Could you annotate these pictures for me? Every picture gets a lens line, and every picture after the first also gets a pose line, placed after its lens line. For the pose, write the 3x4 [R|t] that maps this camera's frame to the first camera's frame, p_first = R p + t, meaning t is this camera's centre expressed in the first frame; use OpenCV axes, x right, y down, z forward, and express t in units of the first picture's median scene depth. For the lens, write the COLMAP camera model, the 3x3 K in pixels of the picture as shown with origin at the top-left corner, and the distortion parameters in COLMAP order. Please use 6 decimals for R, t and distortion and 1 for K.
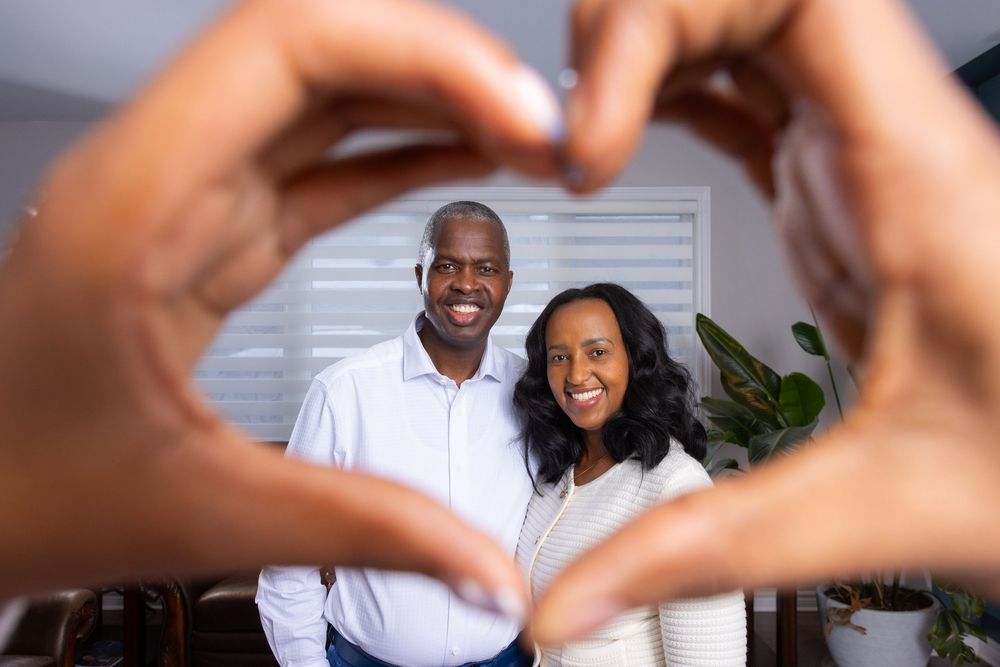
lens RADIAL K [[769.9, 0, 500.0], [0, 769.9, 333.5], [0, 0, 1]] dist [0.003488, 0.001676]
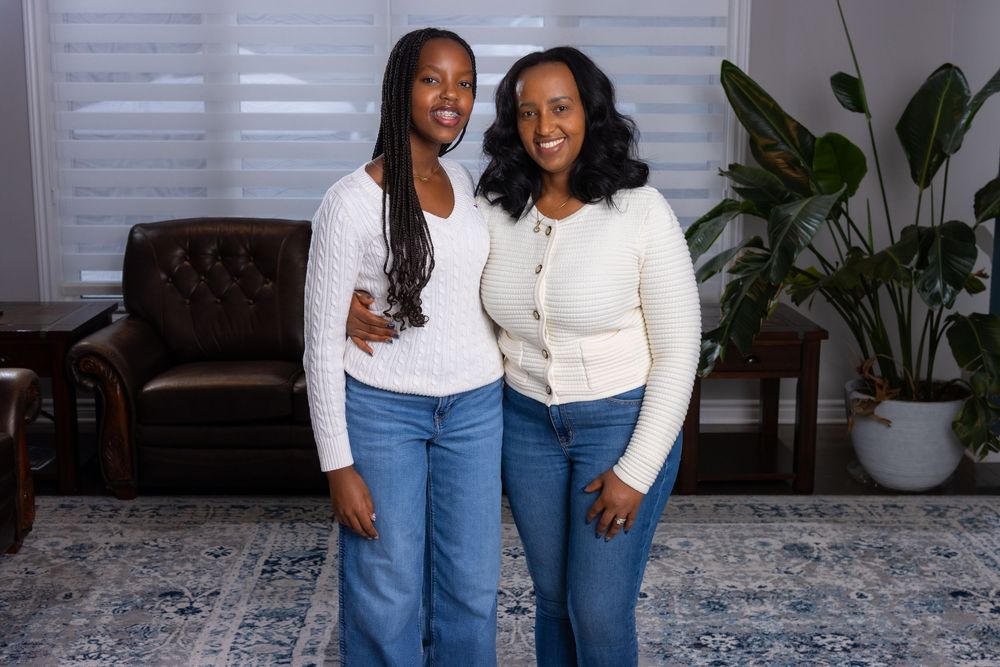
lens RADIAL K [[1331.5, 0, 501.2], [0, 1331.5, 305.2], [0, 0, 1]] dist [0.014239, -0.022483]
pose [[0.999904, -0.000740, 0.013822, 0.001123], [-0.001624, 0.985412, 0.170175, -0.011807], [-0.013746, -0.170181, 0.985317, -0.489021]]
